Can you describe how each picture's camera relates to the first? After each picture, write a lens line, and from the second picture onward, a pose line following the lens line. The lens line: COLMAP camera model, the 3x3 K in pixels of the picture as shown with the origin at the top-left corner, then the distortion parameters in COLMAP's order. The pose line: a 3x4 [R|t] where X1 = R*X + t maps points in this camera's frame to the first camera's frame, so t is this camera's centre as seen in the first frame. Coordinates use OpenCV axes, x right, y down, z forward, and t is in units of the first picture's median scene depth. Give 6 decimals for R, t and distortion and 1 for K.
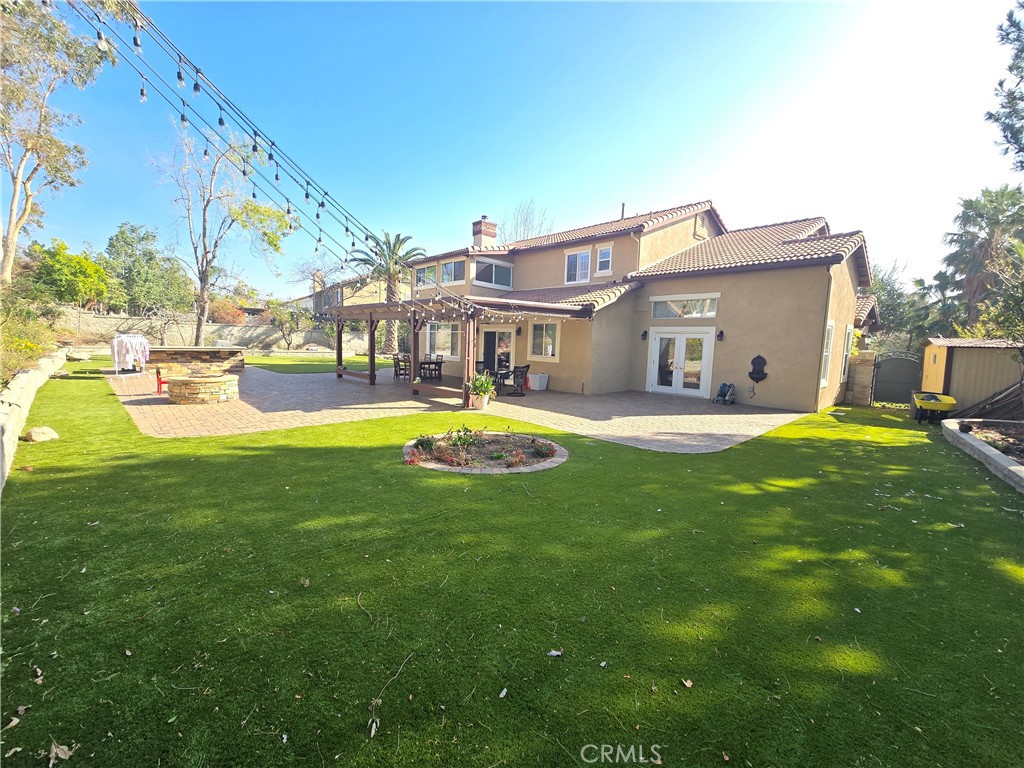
lens RADIAL K [[418.3, 0, 510.0], [0, 418.3, 383.4], [0, 0, 1]] dist [-0.000913, 0.000298]
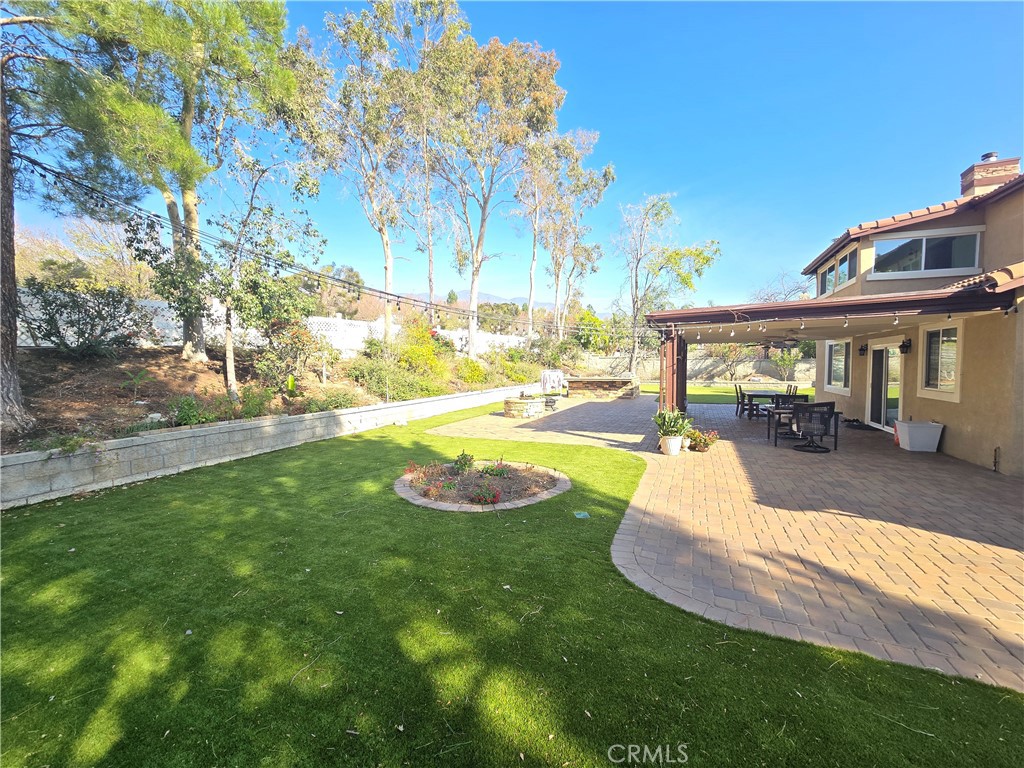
lens RADIAL K [[418.3, 0, 512.6], [0, 418.3, 381.3], [0, 0, 1]] dist [-0.000913, 0.000298]
pose [[0.387275, -0.000967, -0.921964, 0.307252], [-0.074693, 0.996679, -0.032420, -0.015192], [0.918934, 0.081420, 0.385917, 0.250119]]
